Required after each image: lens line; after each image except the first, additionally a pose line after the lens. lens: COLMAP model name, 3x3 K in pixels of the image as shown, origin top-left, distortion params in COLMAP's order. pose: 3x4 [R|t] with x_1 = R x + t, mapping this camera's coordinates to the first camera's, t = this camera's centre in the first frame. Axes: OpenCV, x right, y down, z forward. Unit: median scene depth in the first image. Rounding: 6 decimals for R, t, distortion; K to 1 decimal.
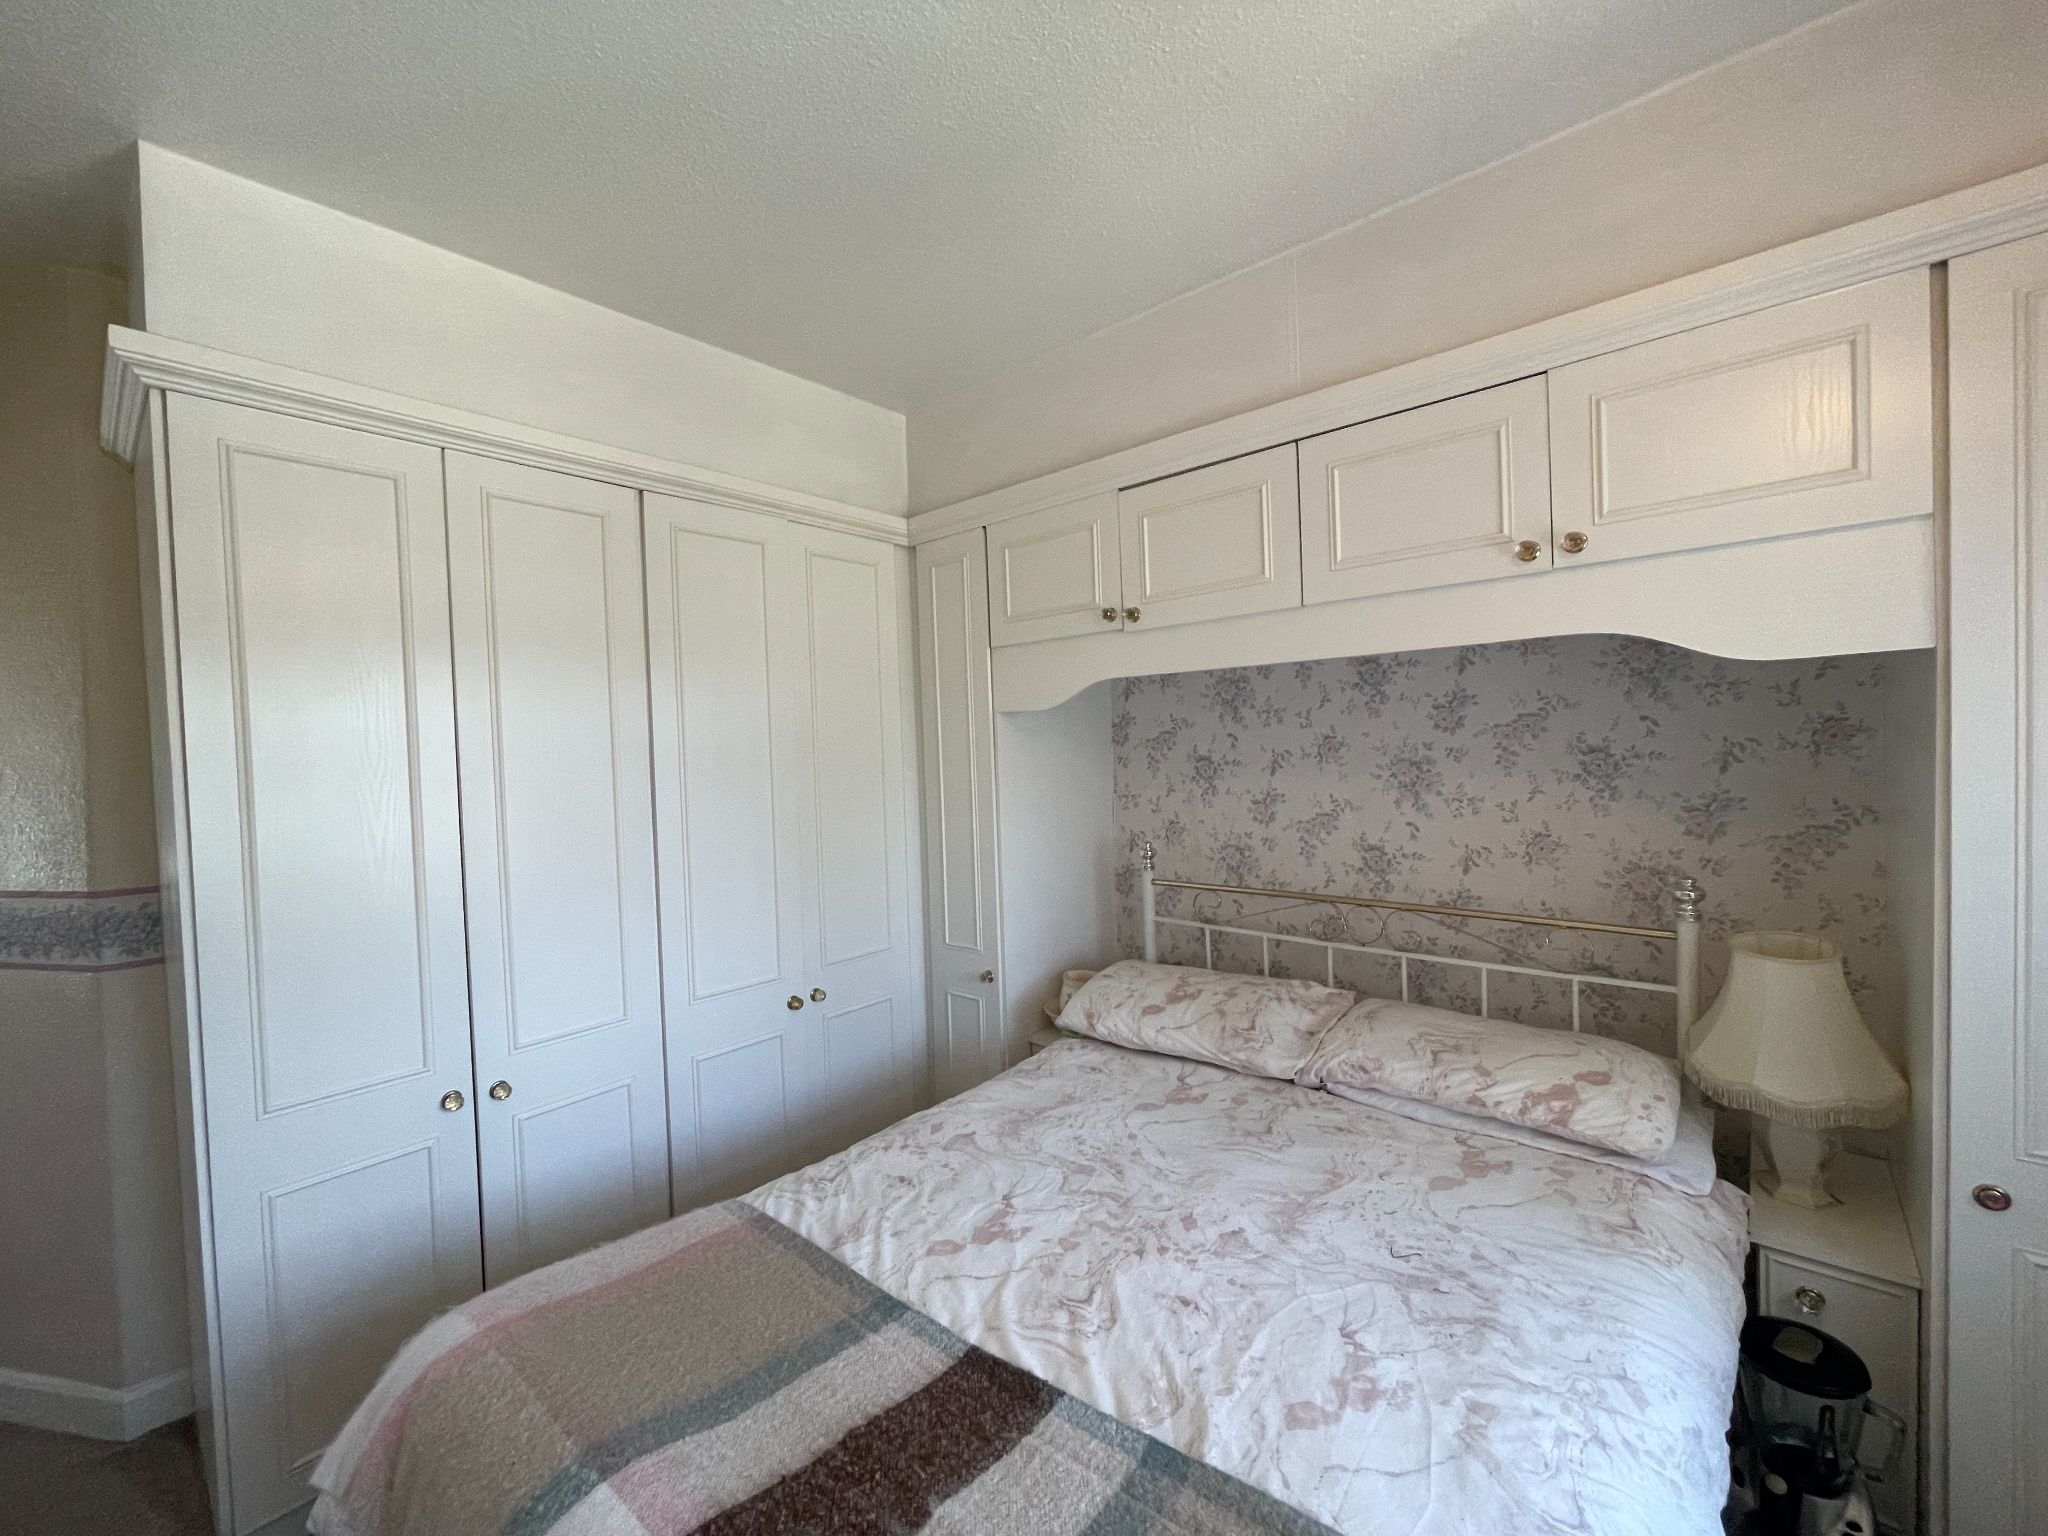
lens RADIAL K [[827.8, 0, 1021.9], [0, 827.8, 765.7], [0, 0, 1]] dist [-0.002568, -0.000937]
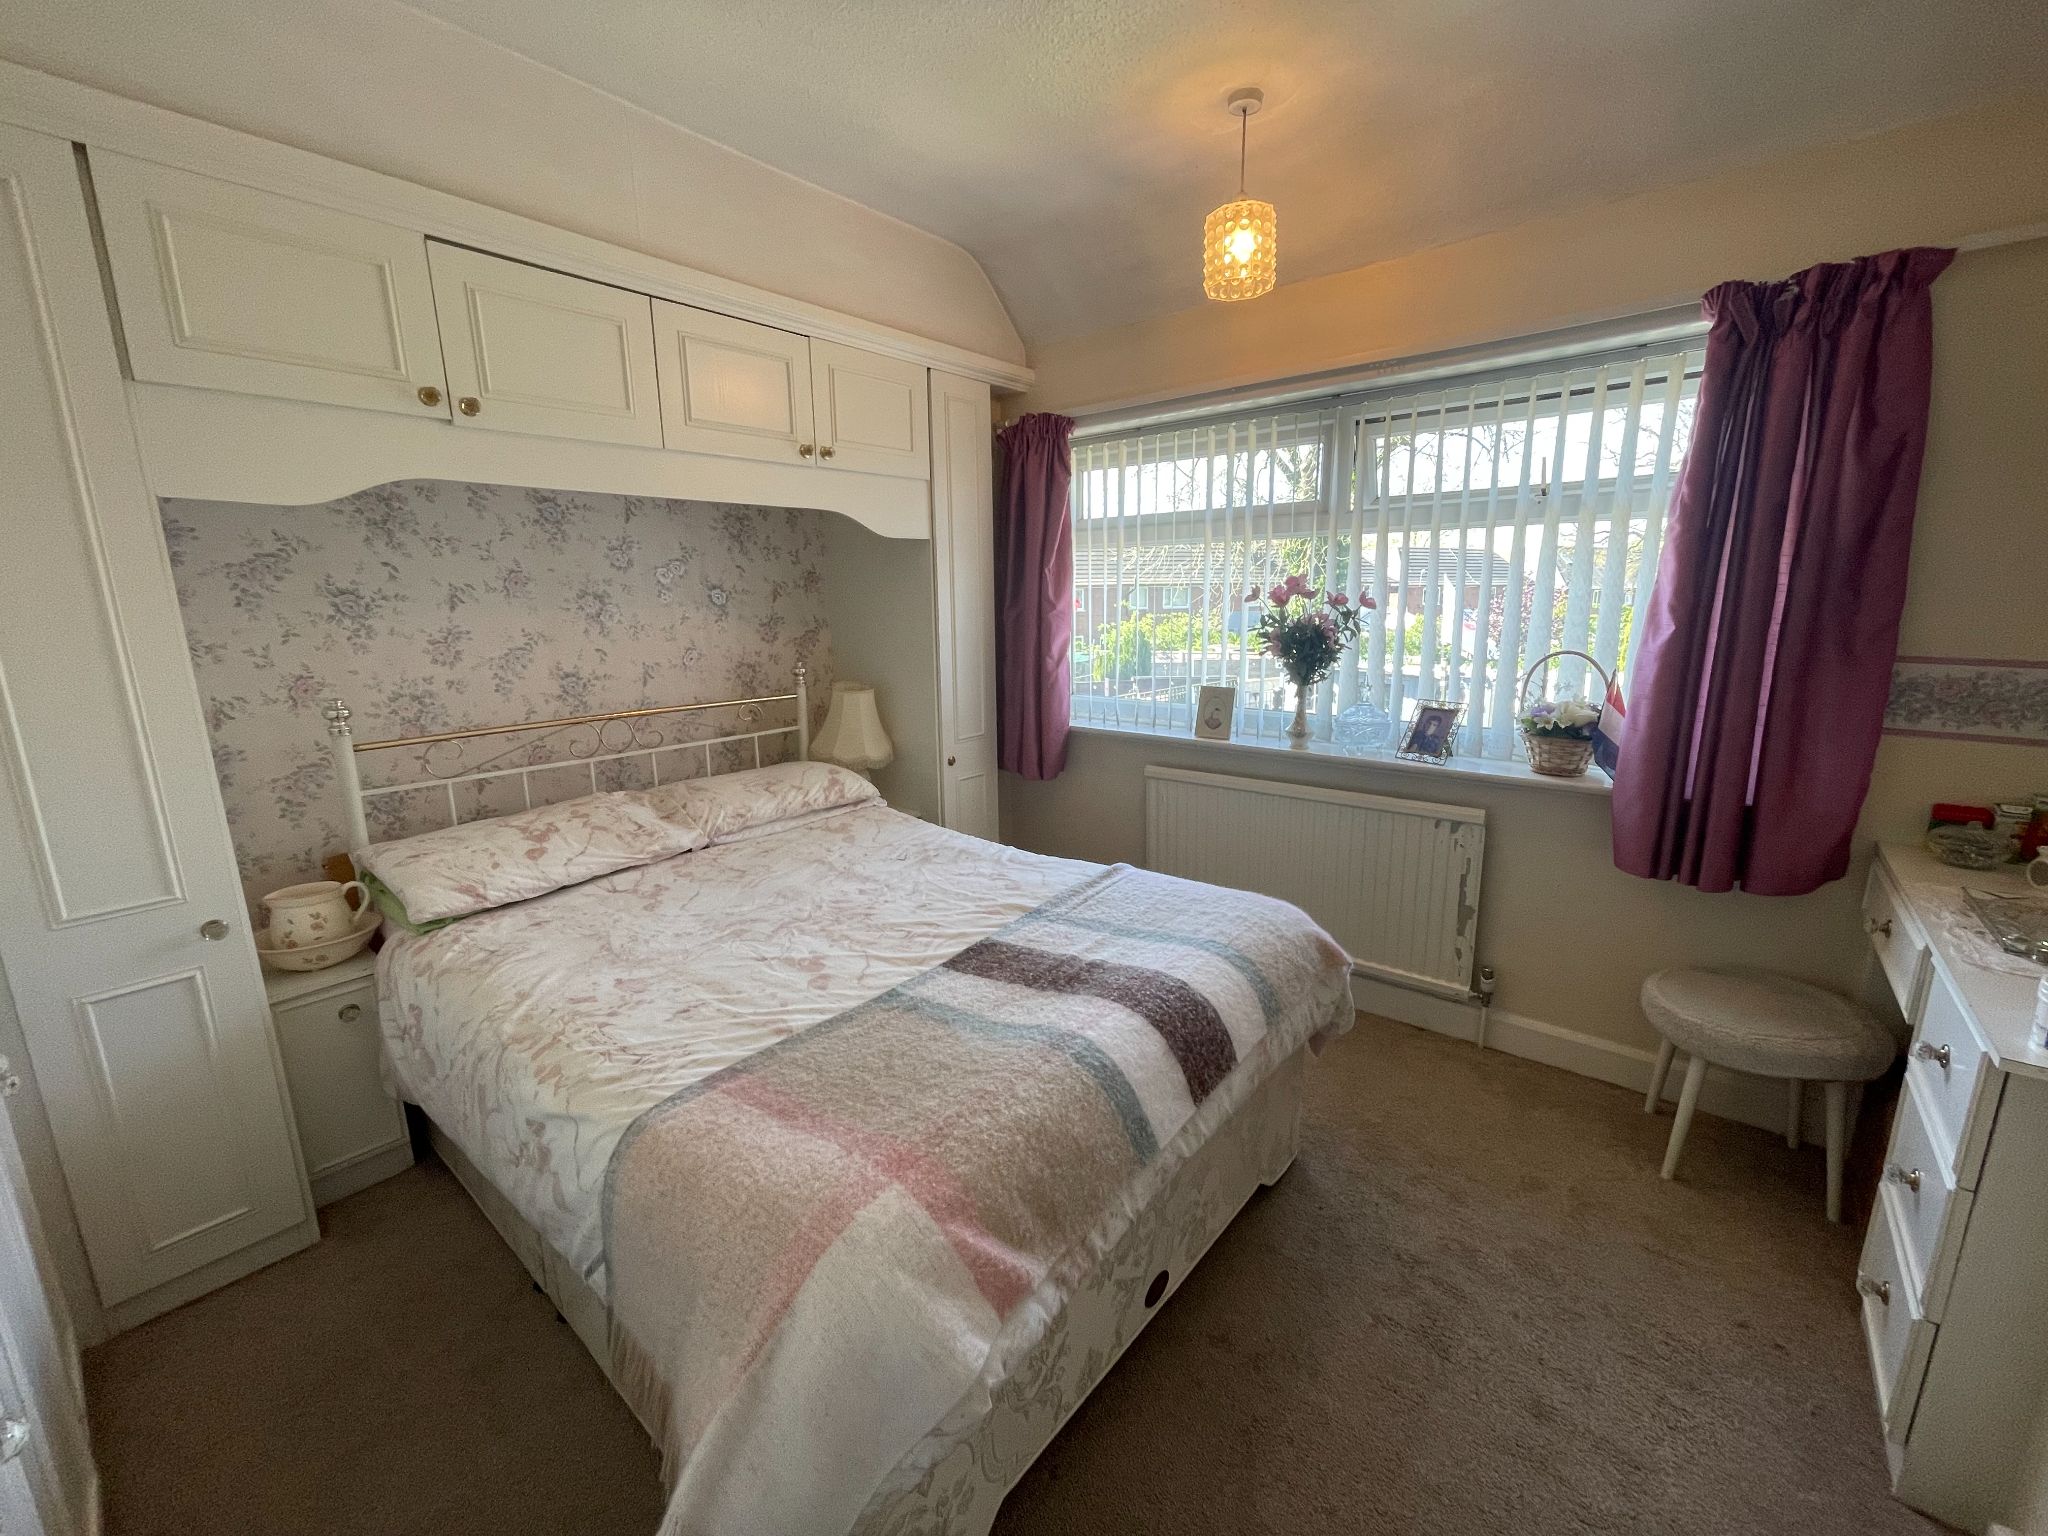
lens RADIAL K [[827.8, 0, 1021.9], [0, 827.8, 765.7], [0, 0, 1]] dist [-0.002568, -0.000937]
pose [[-0.017332, -0.176475, 0.984153, -0.936690], [0.036629, 0.983528, 0.177008, 0.059728], [-0.999179, 0.039117, -0.010582, 0.547352]]
